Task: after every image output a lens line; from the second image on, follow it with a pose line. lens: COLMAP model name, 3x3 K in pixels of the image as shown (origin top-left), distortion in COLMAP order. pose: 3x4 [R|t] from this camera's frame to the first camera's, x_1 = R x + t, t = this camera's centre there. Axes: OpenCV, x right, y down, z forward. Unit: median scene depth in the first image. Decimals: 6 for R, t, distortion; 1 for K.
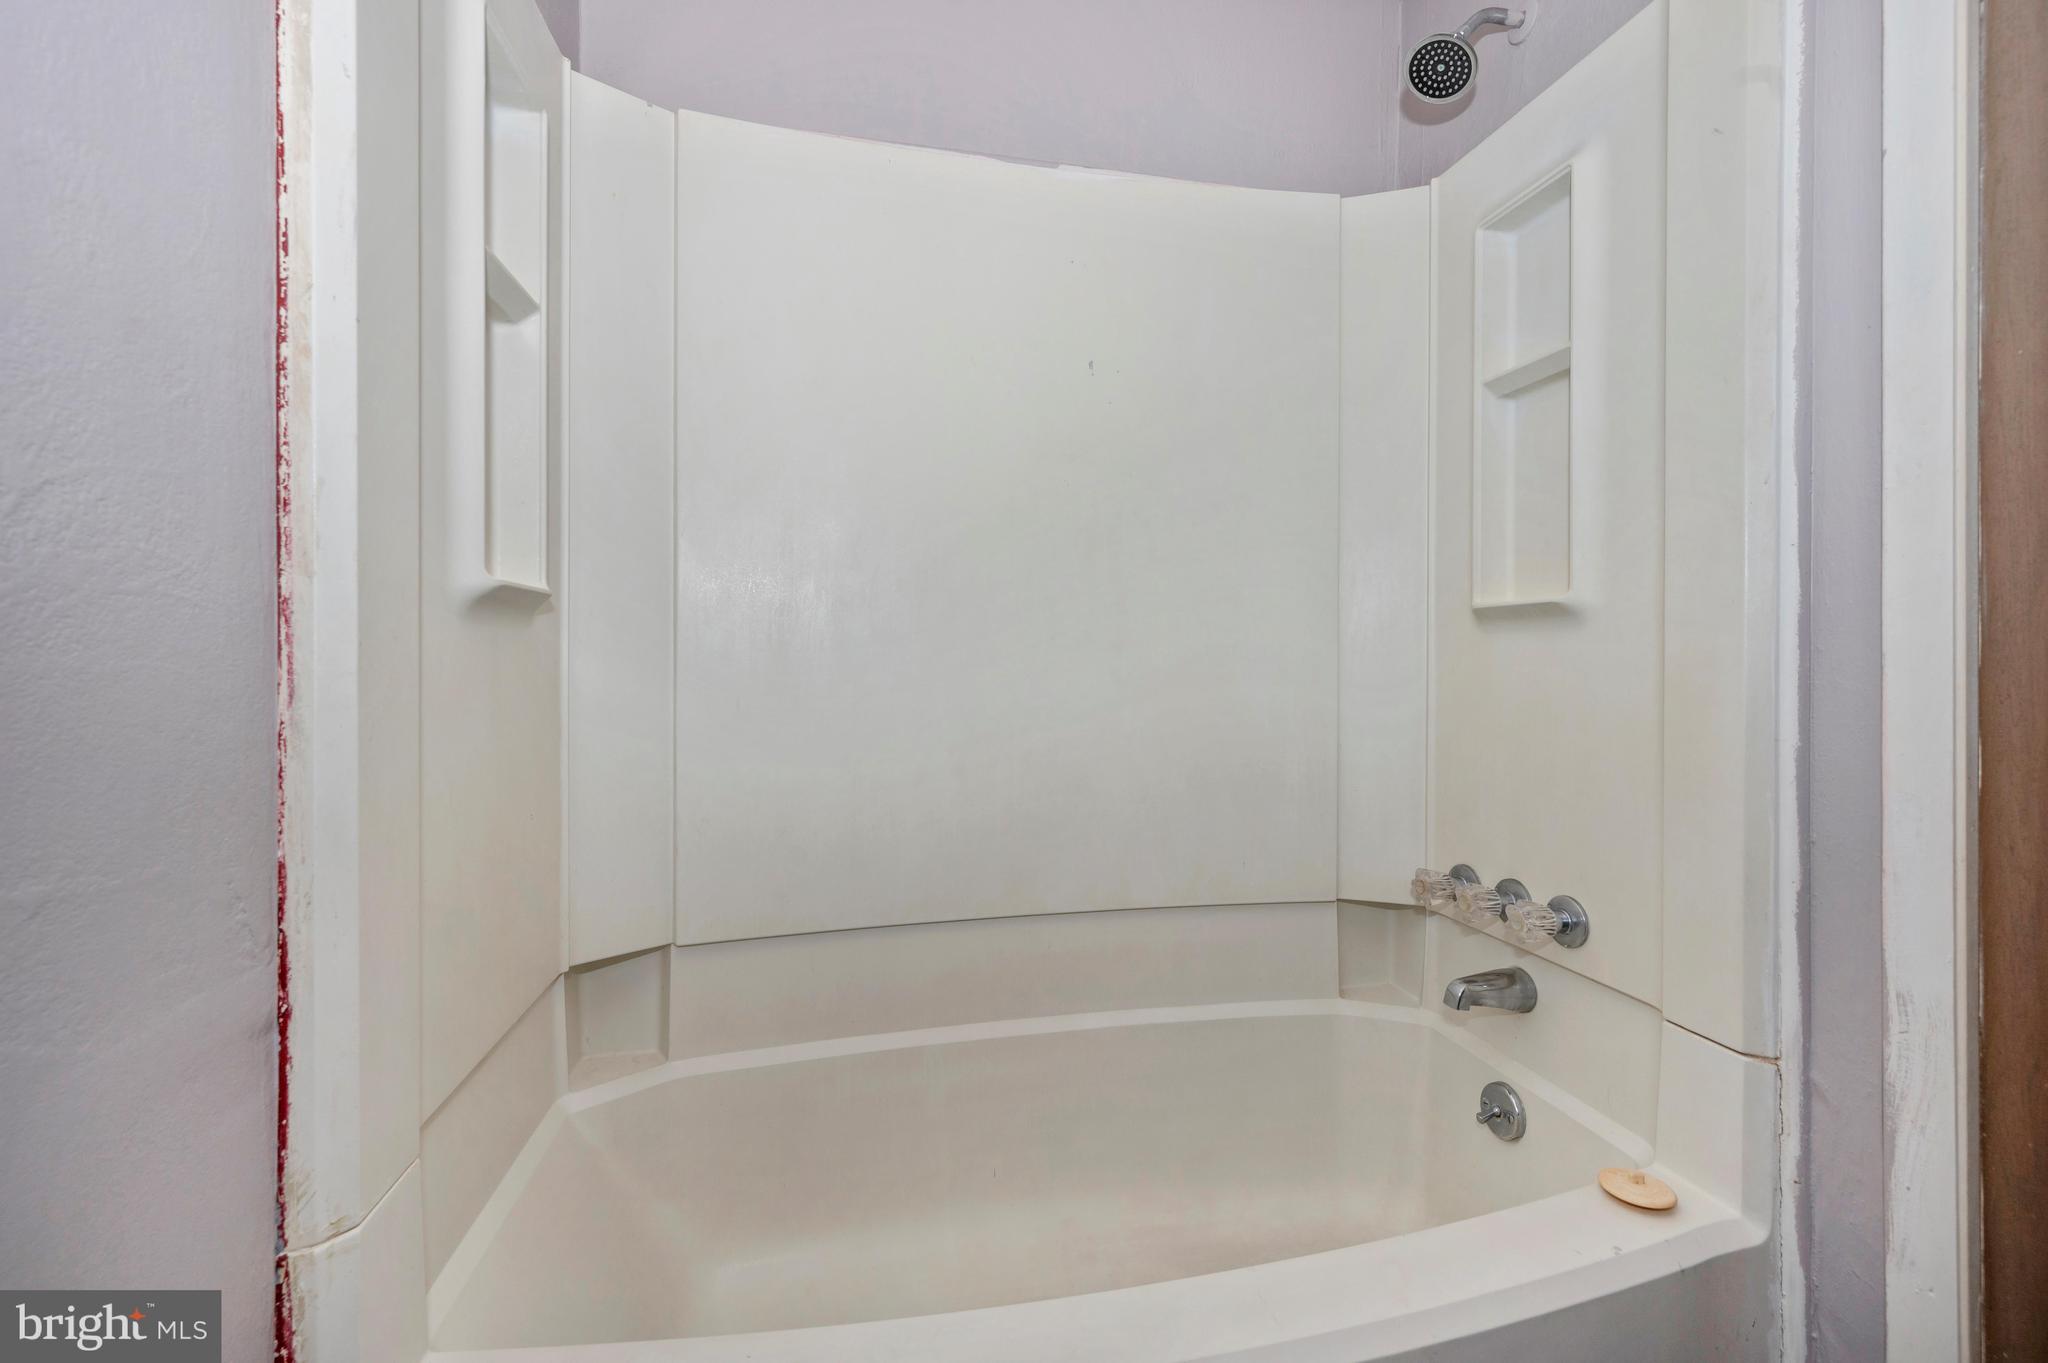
lens RADIAL K [[819.8, 0, 1020.6], [0, 819.8, 660.9], [0, 0, 1]] dist [0.007161, 0.000287]
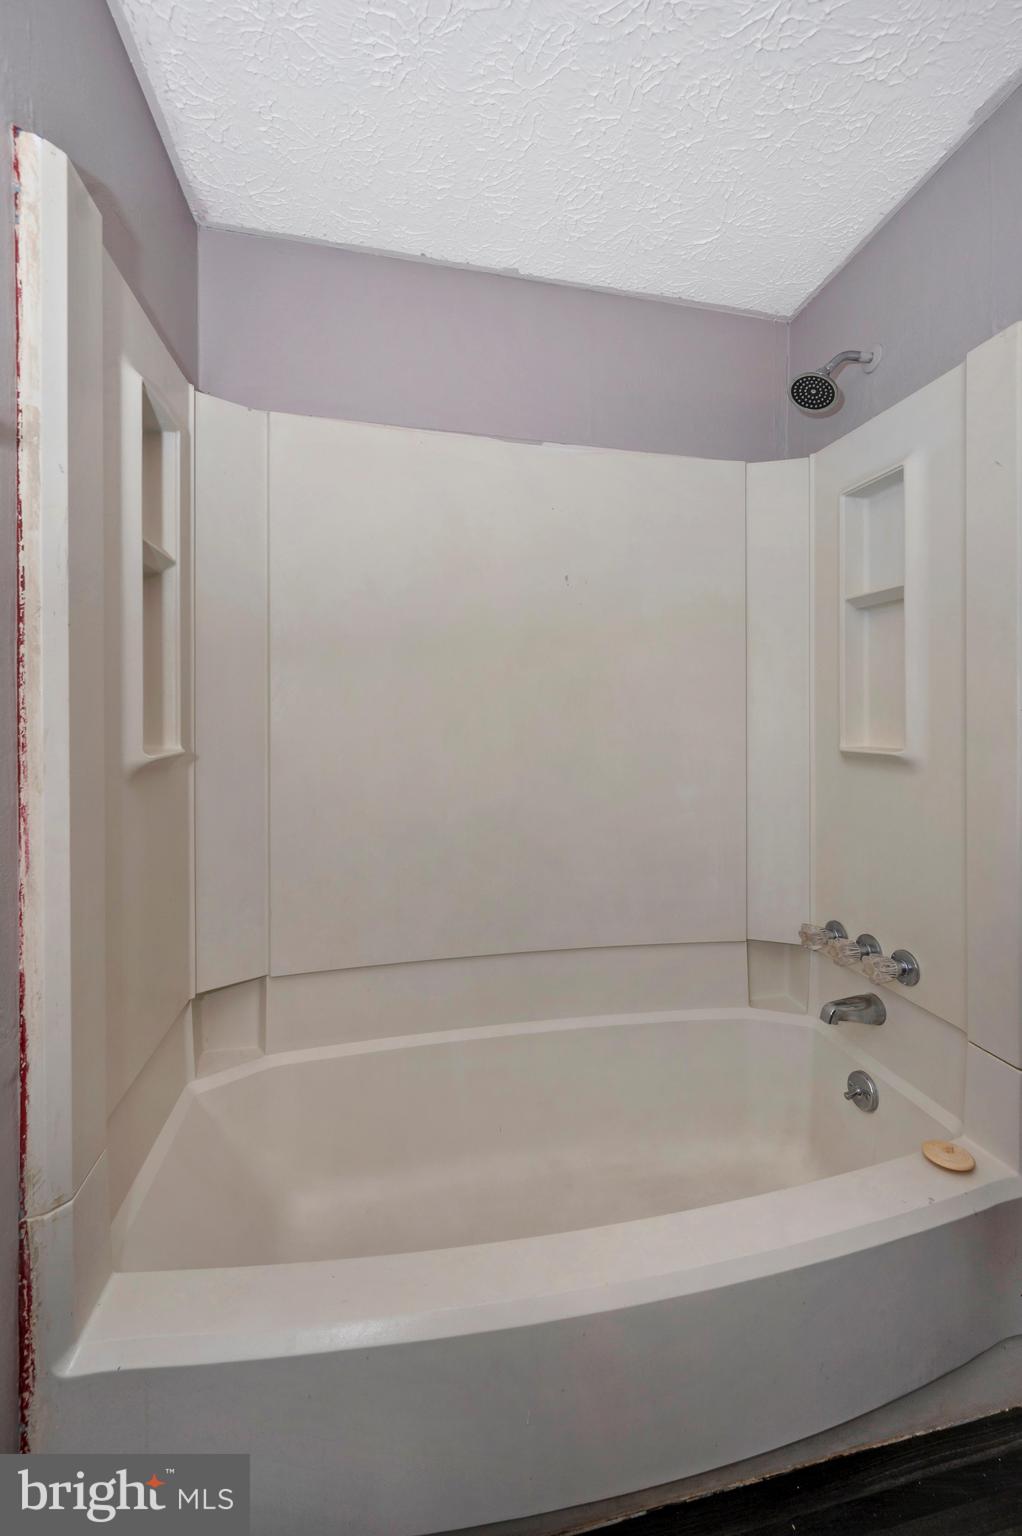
lens RADIAL K [[614.8, 0, 517.4], [0, 614.8, 764.9], [0, 0, 1]] dist [0.007161, 0.000287]
pose [[0.999994, -0.002934, -0.001738, 0.005229], [0.002994, 0.999342, 0.036144, -0.124321], [0.001631, -0.036149, 0.999345, -0.077542]]
